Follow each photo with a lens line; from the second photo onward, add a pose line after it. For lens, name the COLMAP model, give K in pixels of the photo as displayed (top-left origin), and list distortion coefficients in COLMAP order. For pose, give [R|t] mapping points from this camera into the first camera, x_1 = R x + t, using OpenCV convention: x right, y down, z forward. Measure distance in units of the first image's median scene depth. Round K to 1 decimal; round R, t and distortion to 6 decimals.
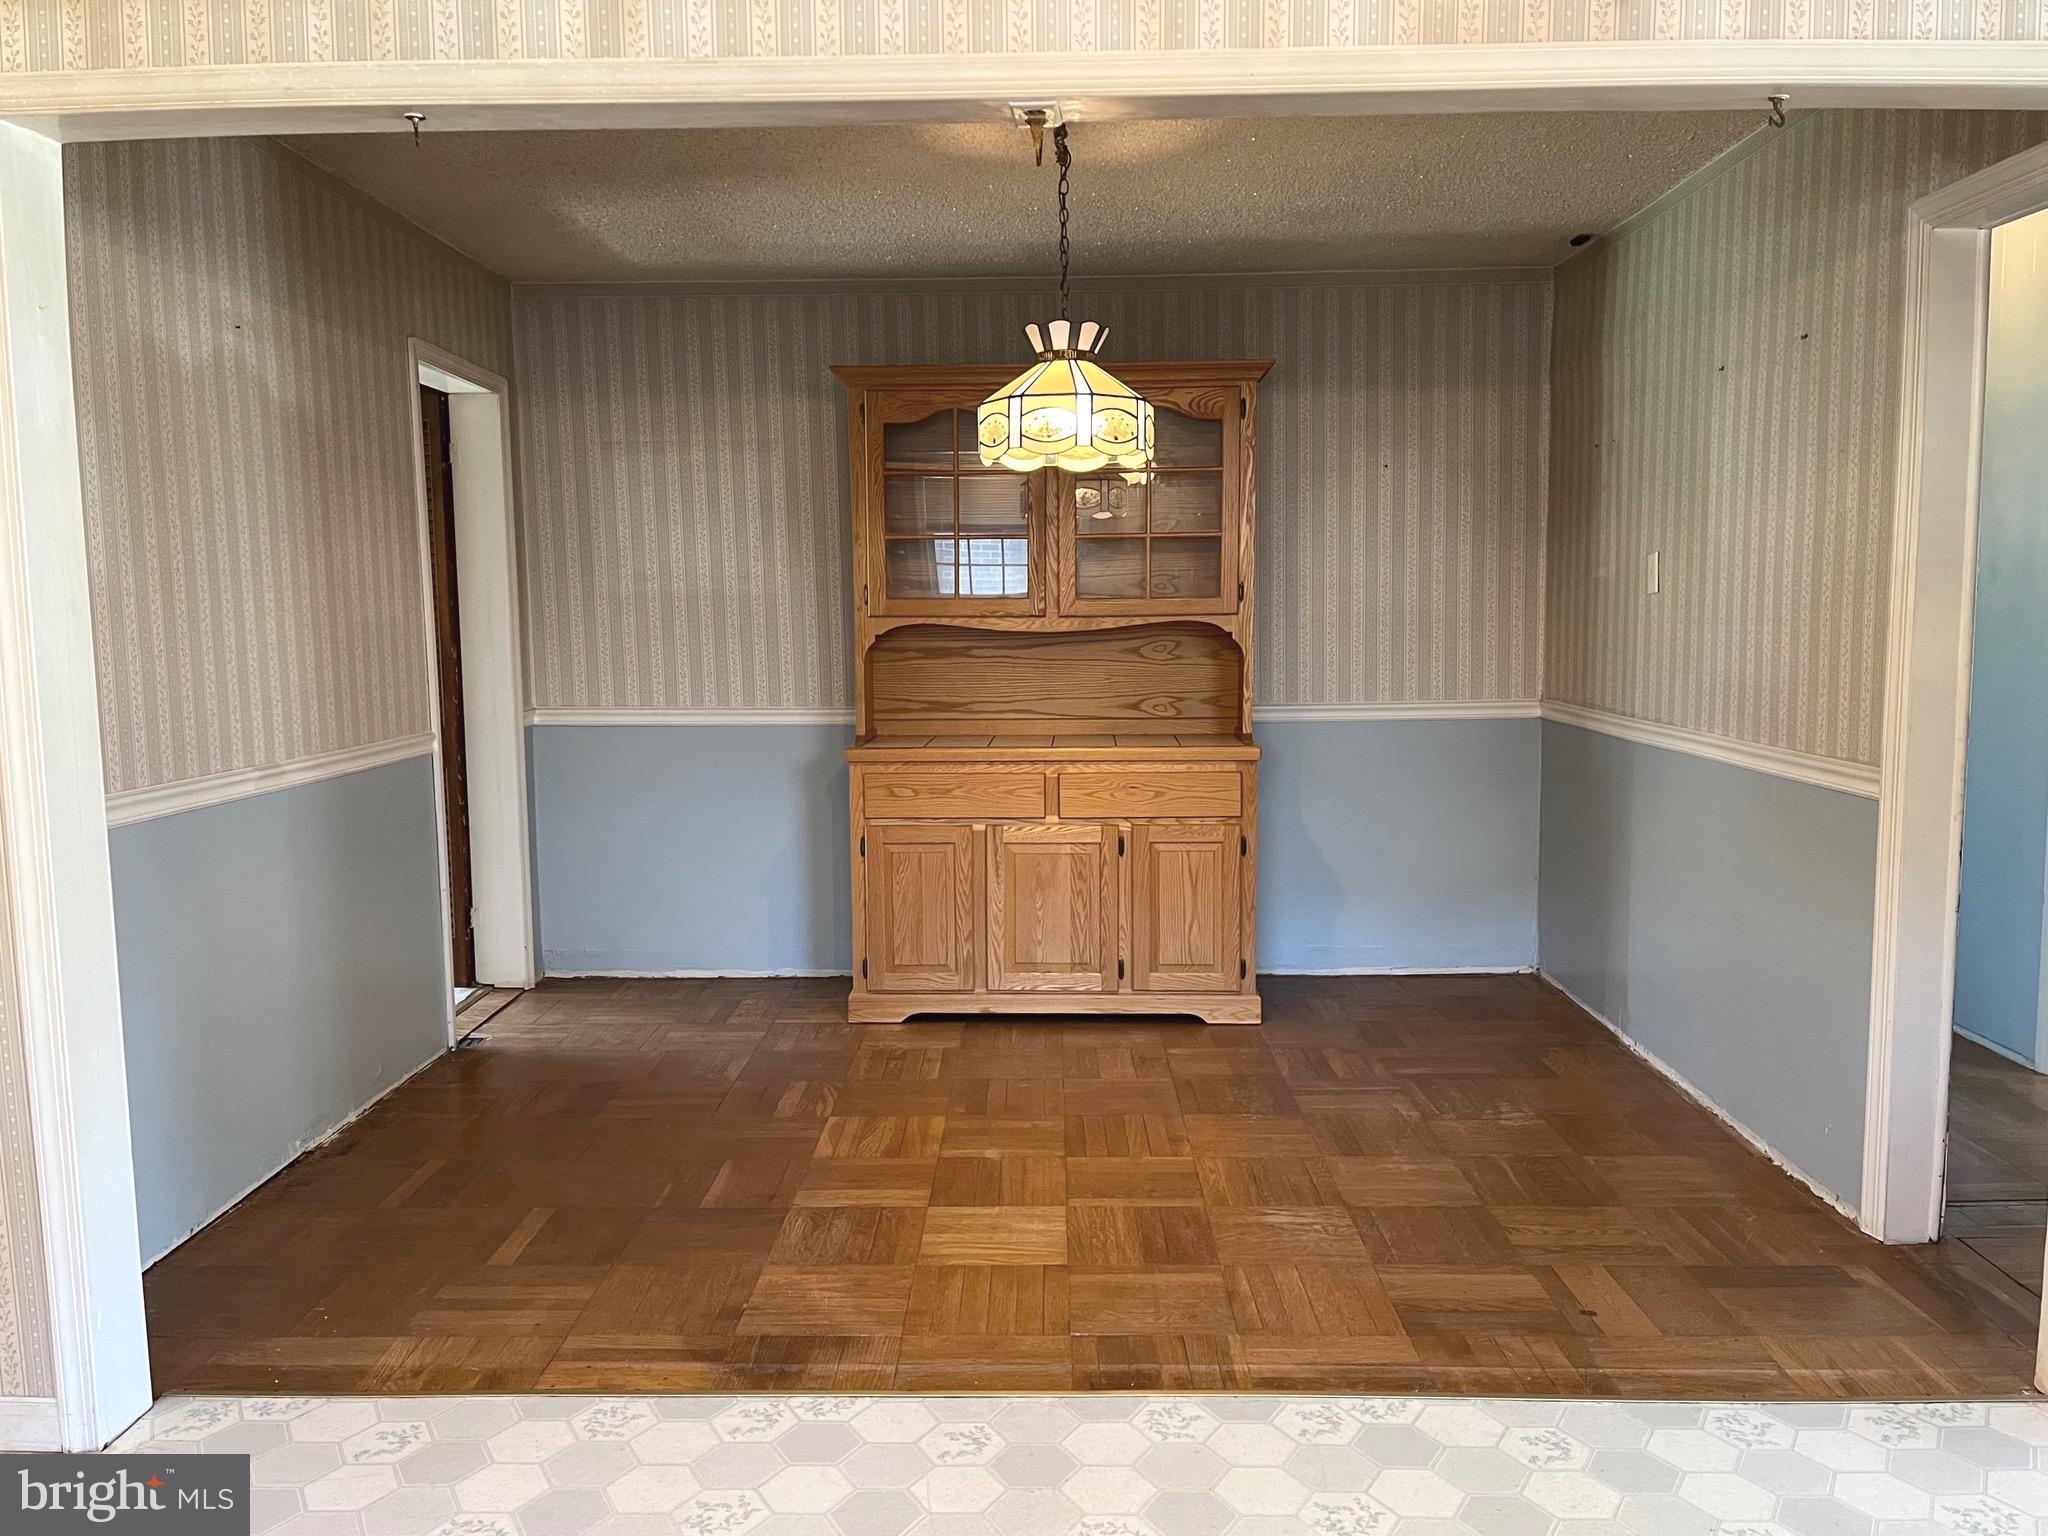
lens RADIAL K [[1555.3, 0, 1024.0], [0, 1555.3, 768.0], [0, 0, 1]] dist [0.081332, -0.089971]
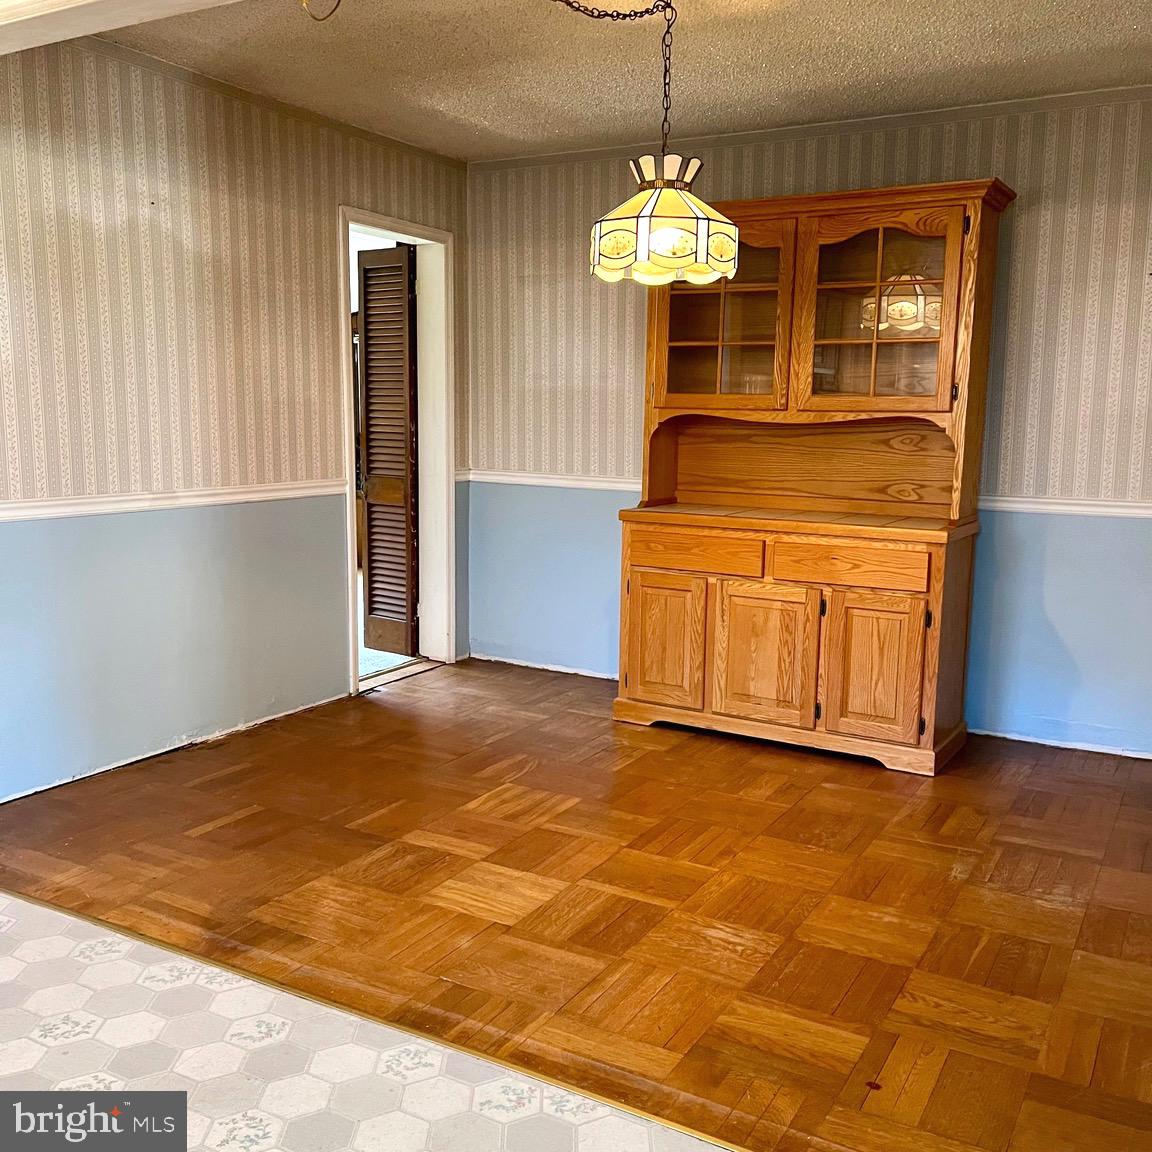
lens RADIAL K [[1144.1, 0, 569.1], [0, 1144.1, 583.6], [0, 0, 1]] dist [0.070627, -0.085994]
pose [[0.876625, 0.095457, -0.471610, 0.304967], [-0.072467, 0.995137, 0.066722, -0.011906], [0.475685, -0.024314, 0.879279, 0.144390]]
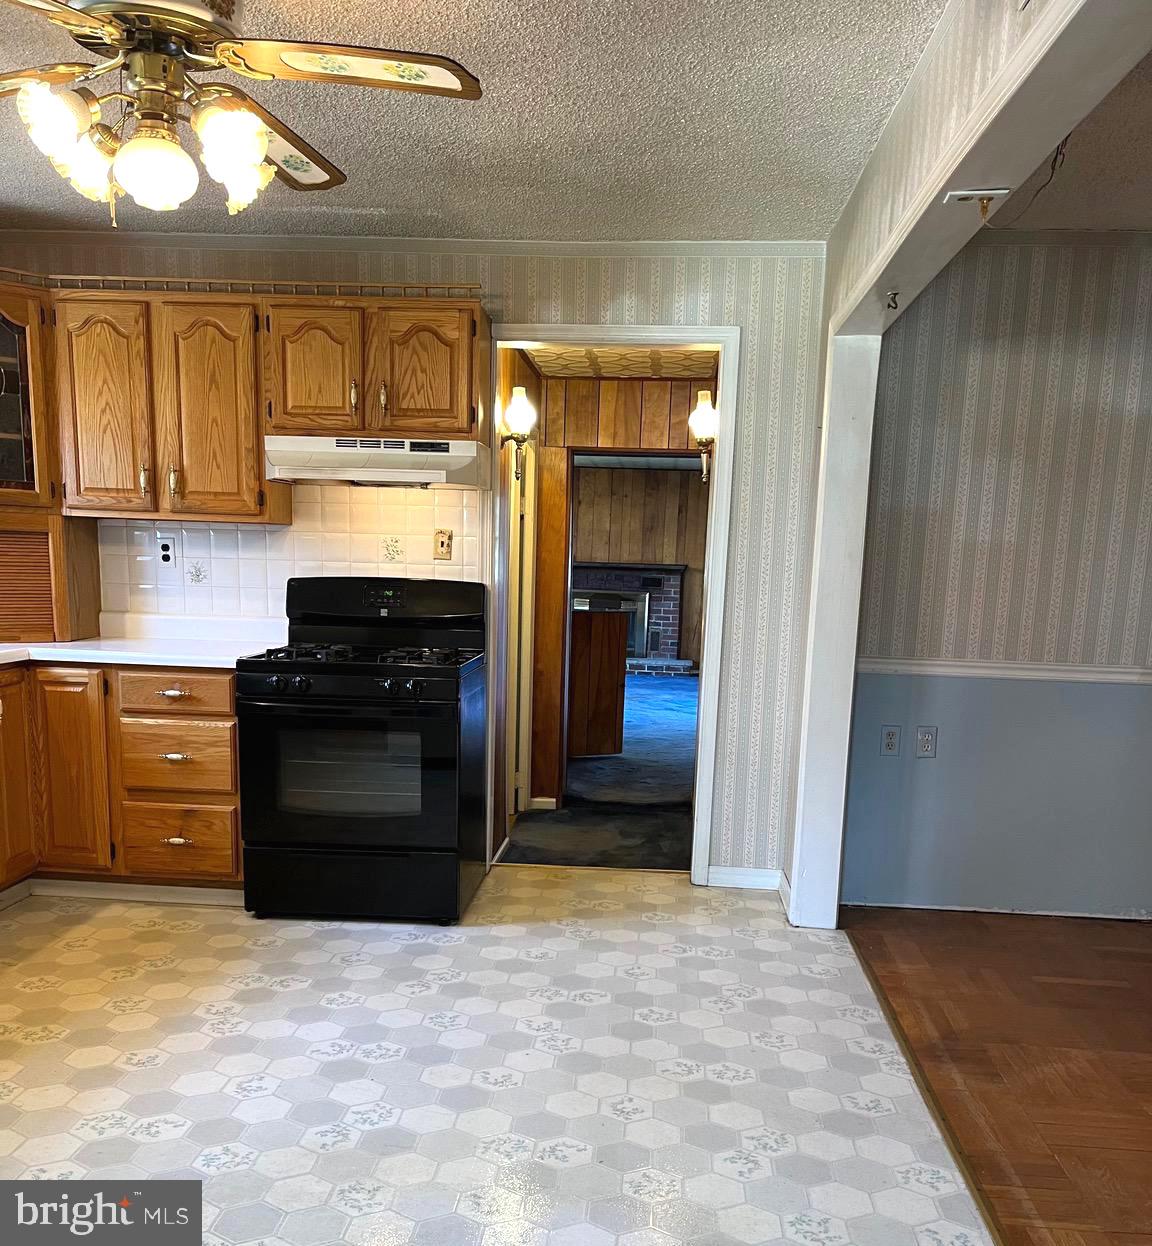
lens RADIAL K [[1138.3, 0, 580.2], [0, 1138.3, 789.7], [0, 0, 1]] dist [0.012173, -0.015761]
pose [[-0.051467, 0.209897, -0.976368, 0.510230], [-0.132084, 0.967644, 0.214984, -0.038998], [0.989901, 0.140027, -0.022078, 0.352392]]
